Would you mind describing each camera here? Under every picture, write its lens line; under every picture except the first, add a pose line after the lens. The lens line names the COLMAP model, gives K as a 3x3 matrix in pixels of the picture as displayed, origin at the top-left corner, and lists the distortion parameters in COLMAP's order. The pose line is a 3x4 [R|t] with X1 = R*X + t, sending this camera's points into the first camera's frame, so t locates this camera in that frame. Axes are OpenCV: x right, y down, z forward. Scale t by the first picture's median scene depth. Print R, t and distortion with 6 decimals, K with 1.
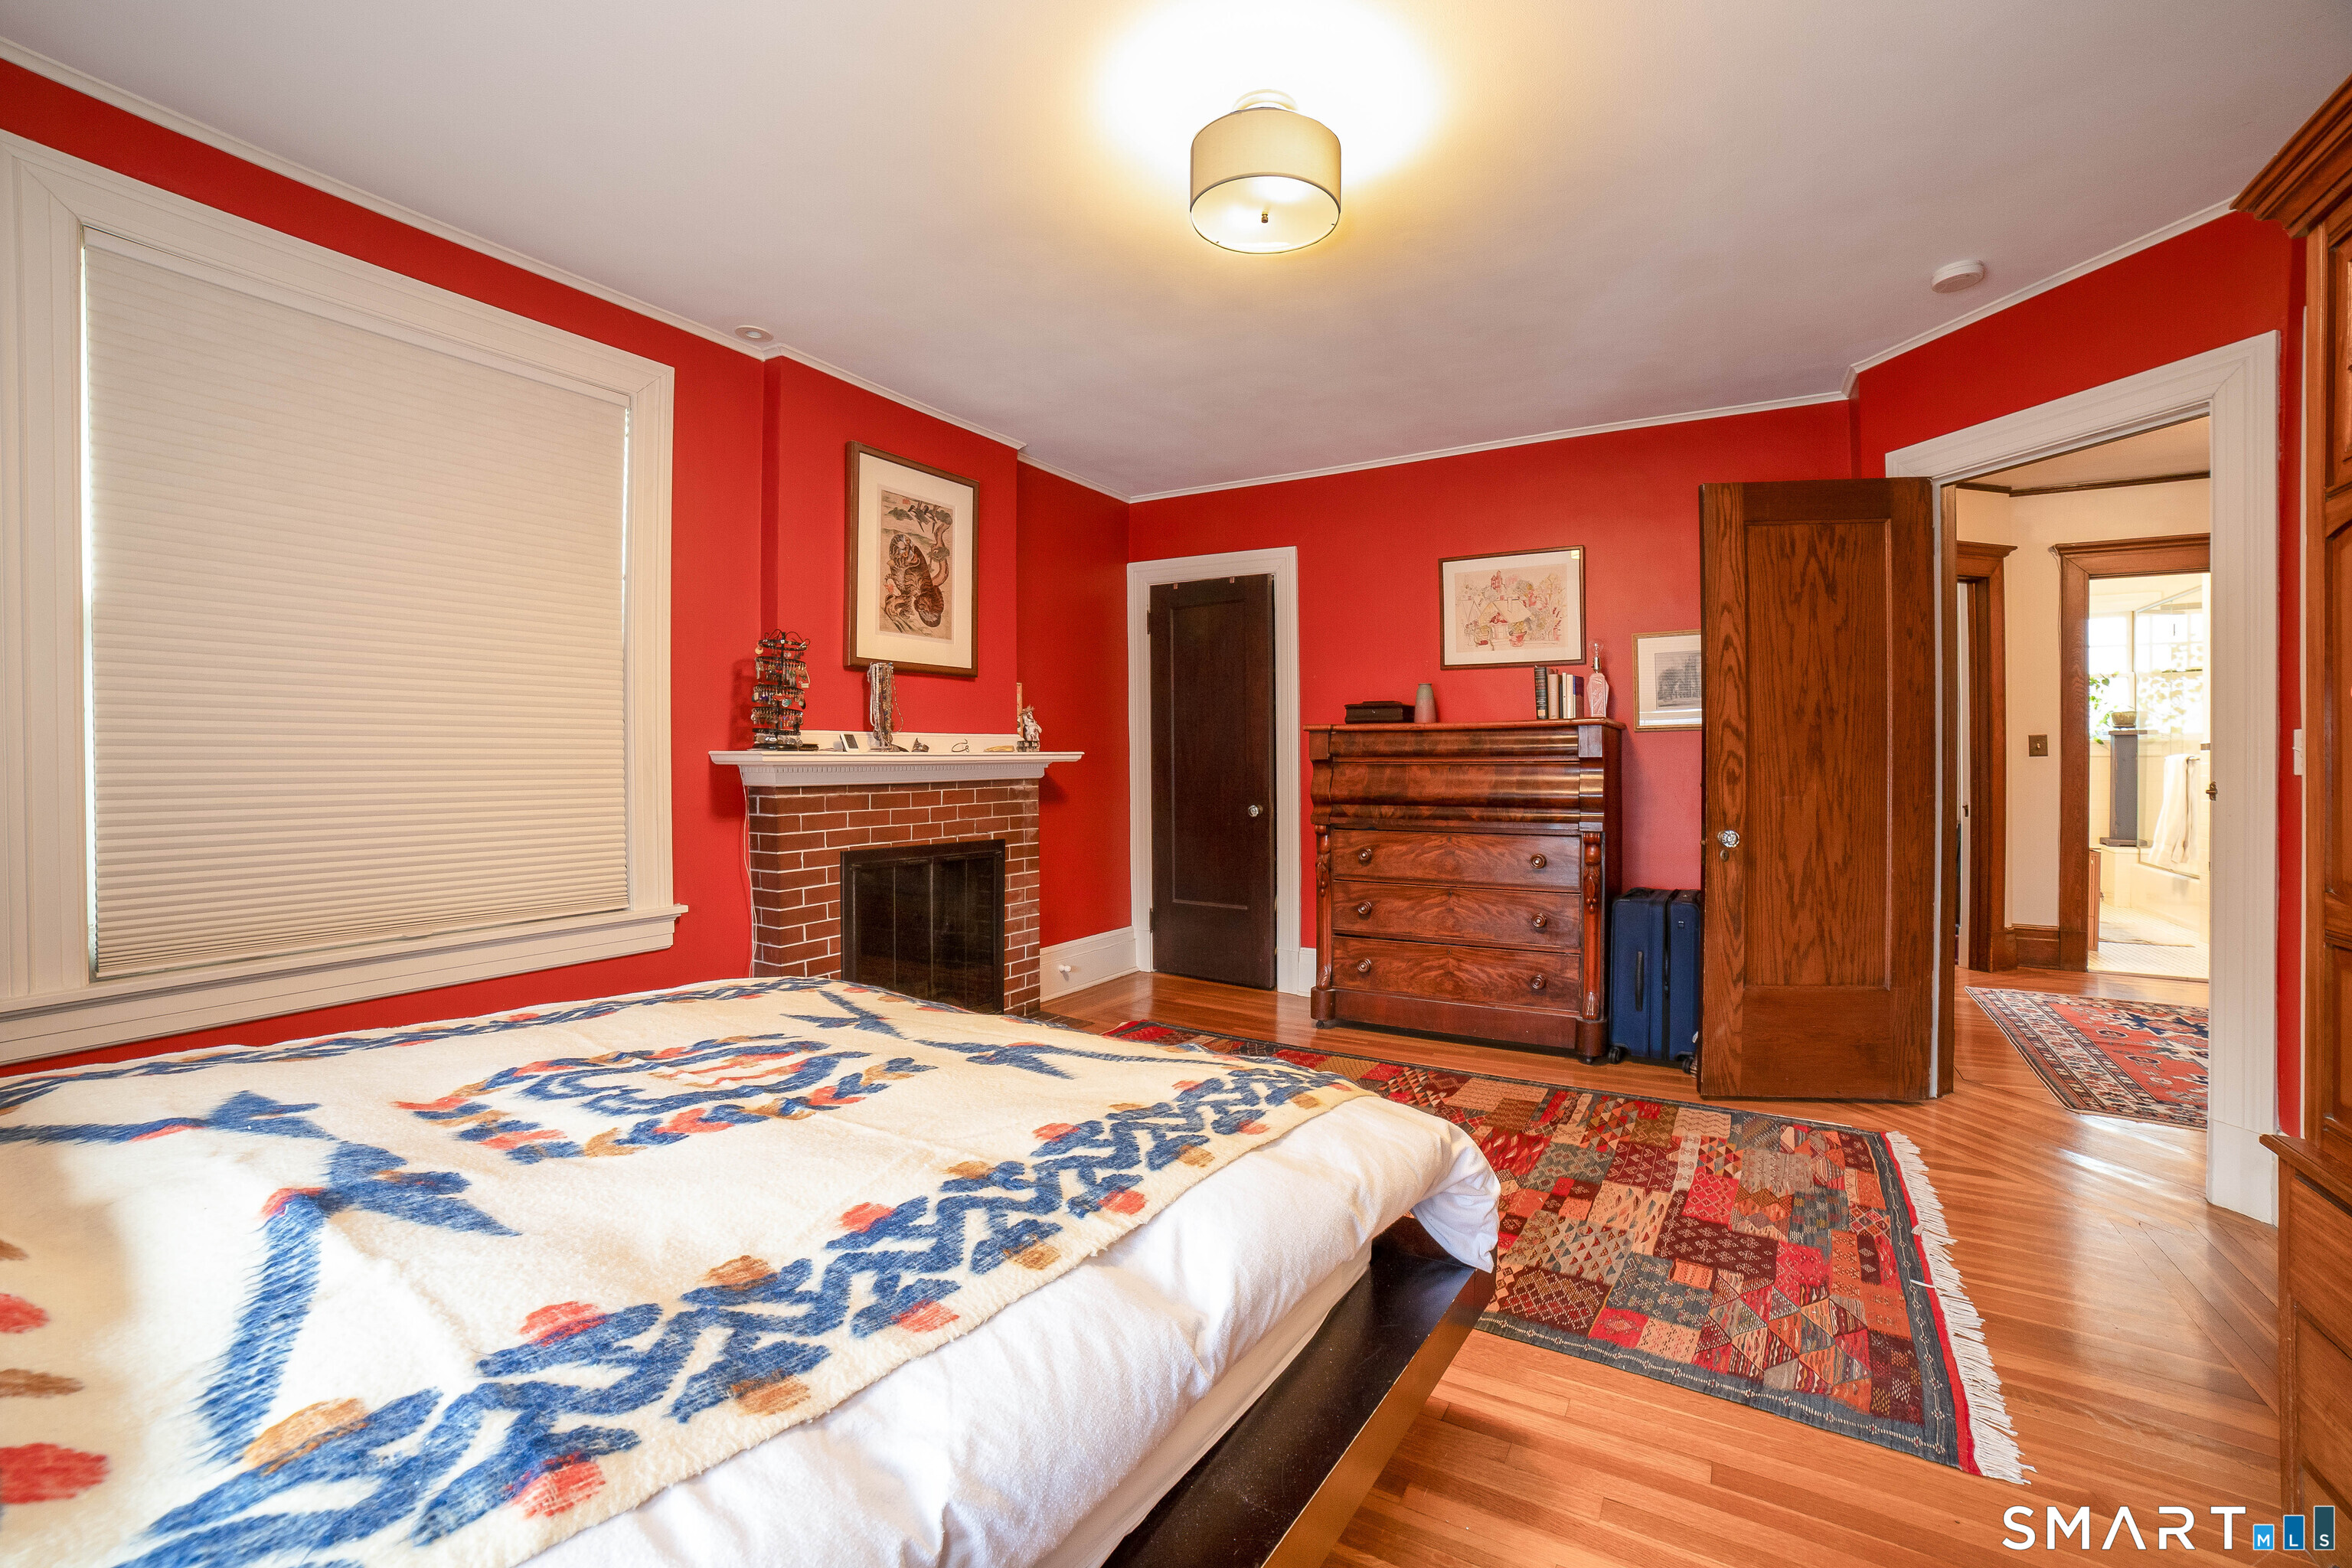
lens RADIAL K [[965.2, 0, 1173.5], [0, 965.2, 770.6], [0, 0, 1]] dist [-0.099146, 0.032437]
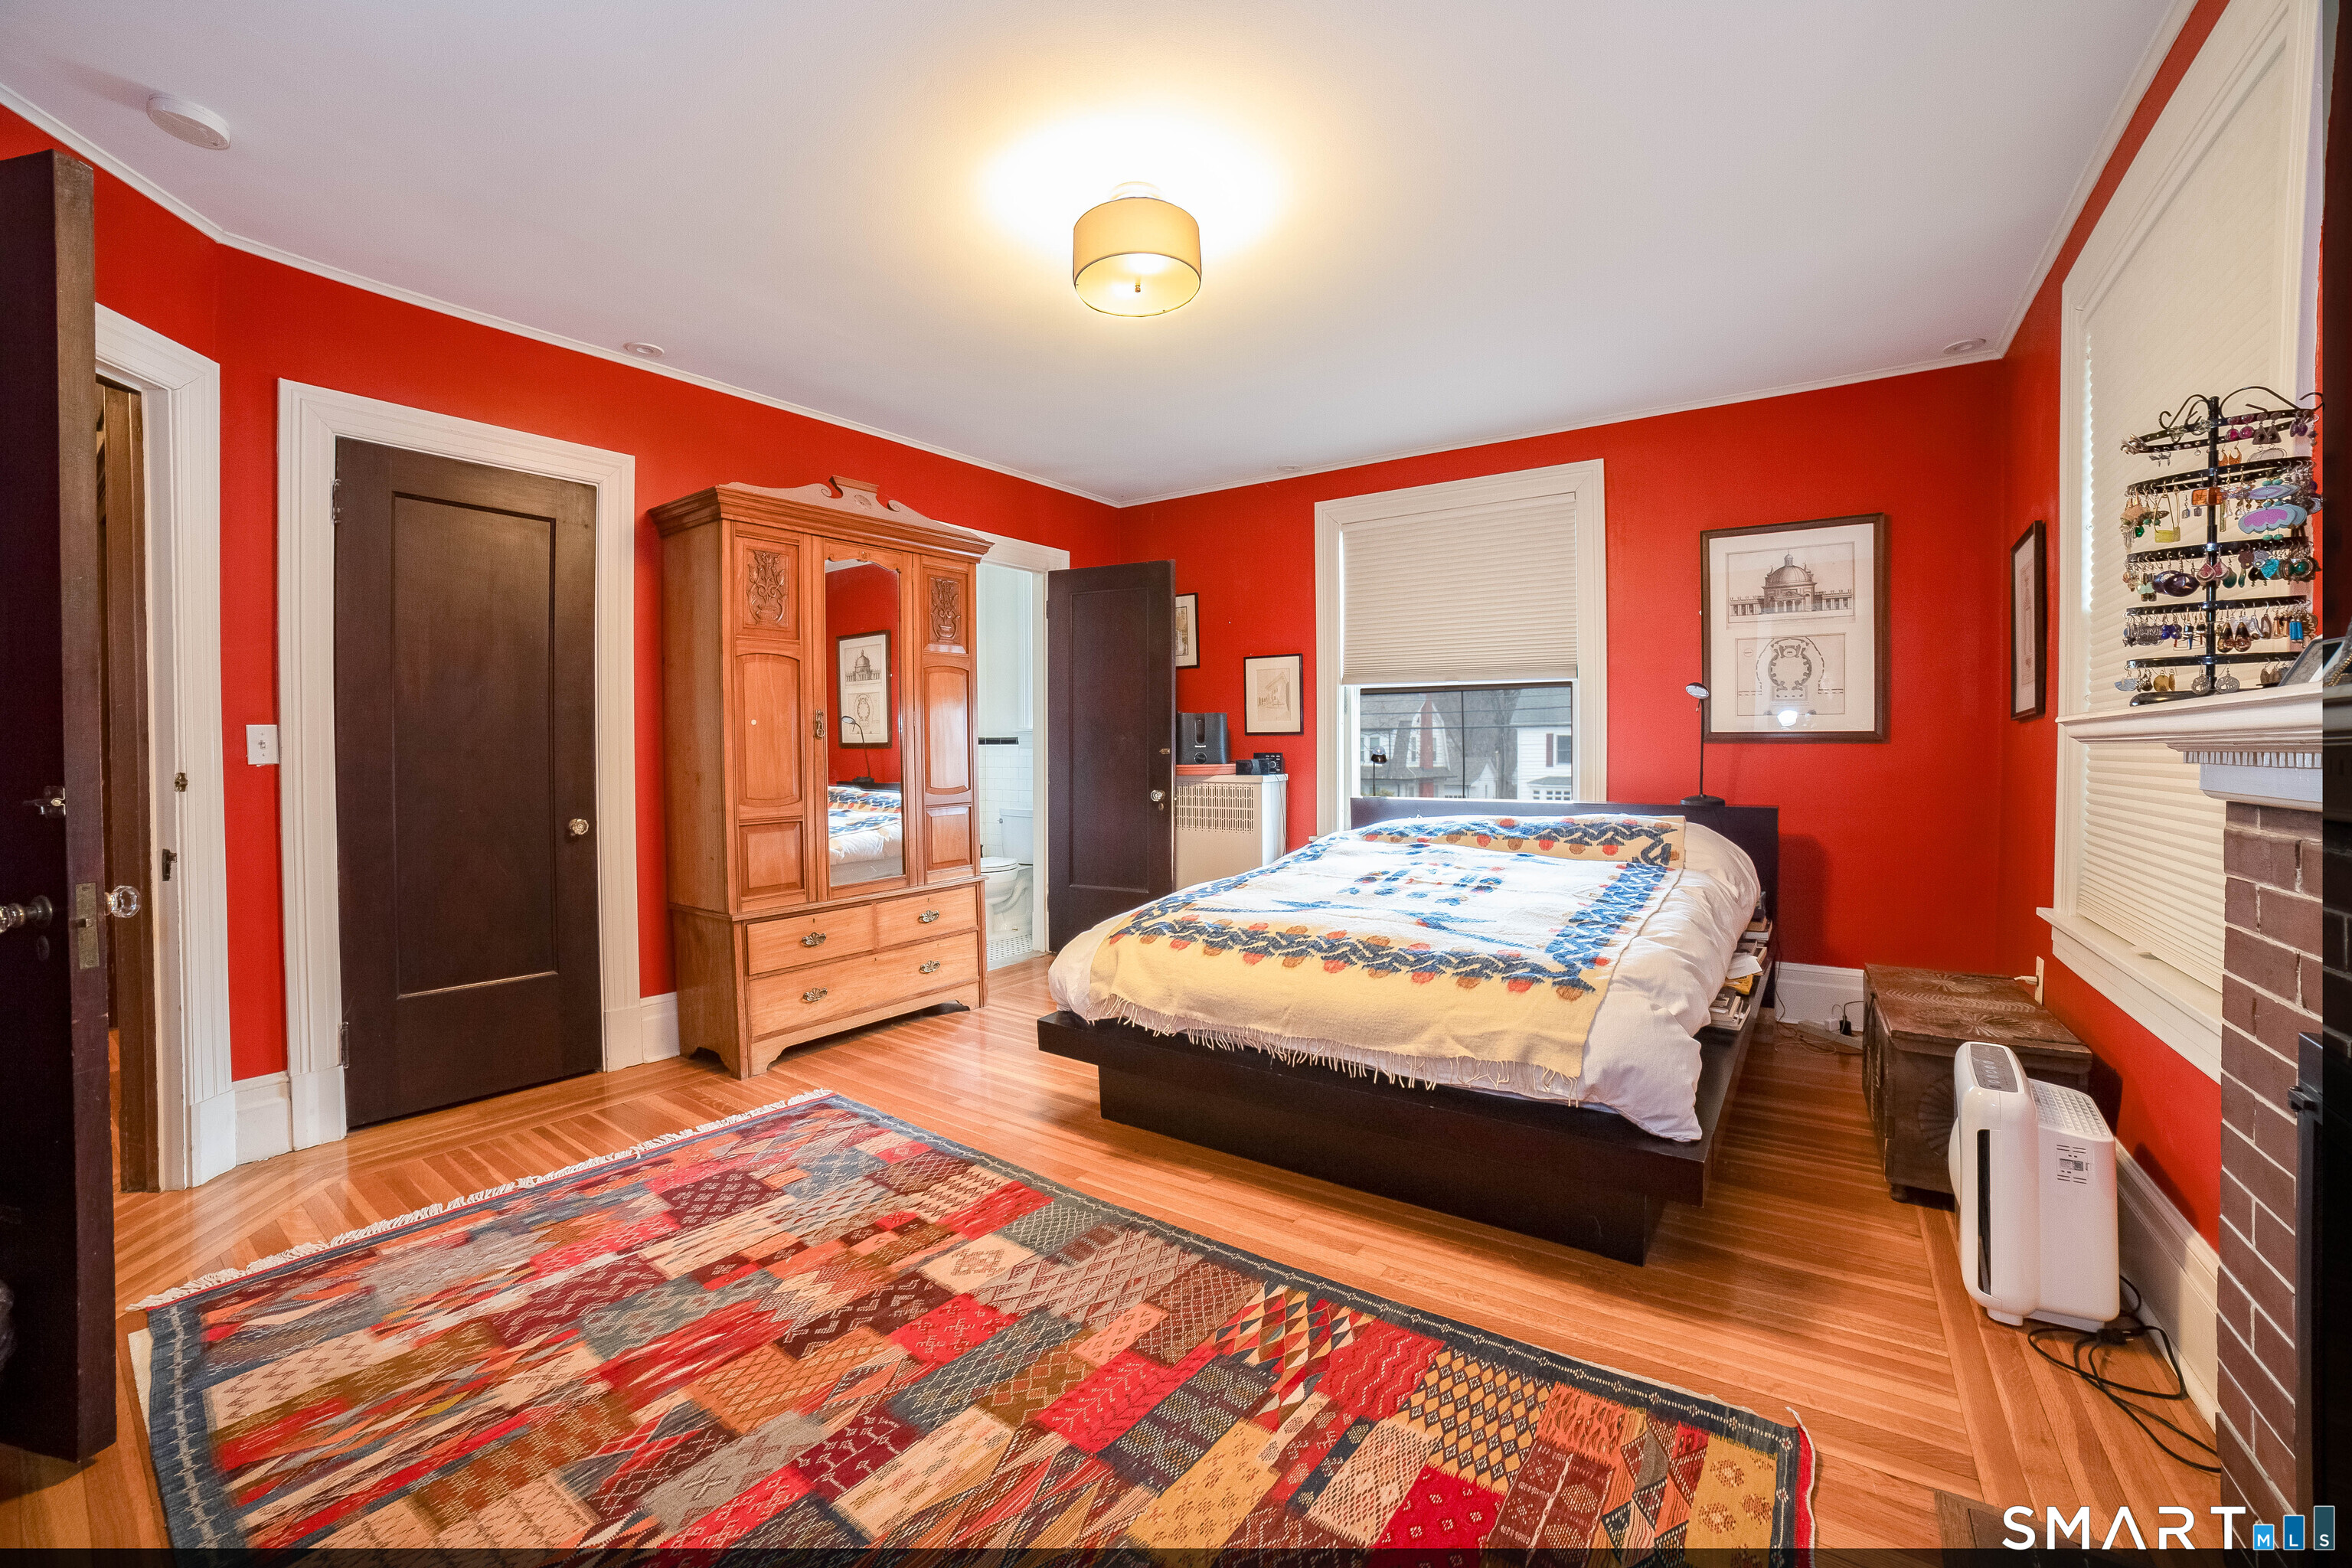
lens RADIAL K [[965.2, 0, 1173.5], [0, 965.2, 770.6], [0, 0, 1]] dist [-0.099146, 0.032437]
pose [[-0.998808, 0.008326, 0.048095, -0.000040], [0.009266, 0.999770, 0.019356, 0.001566], [-0.047923, 0.019779, -0.998655, 1.883160]]
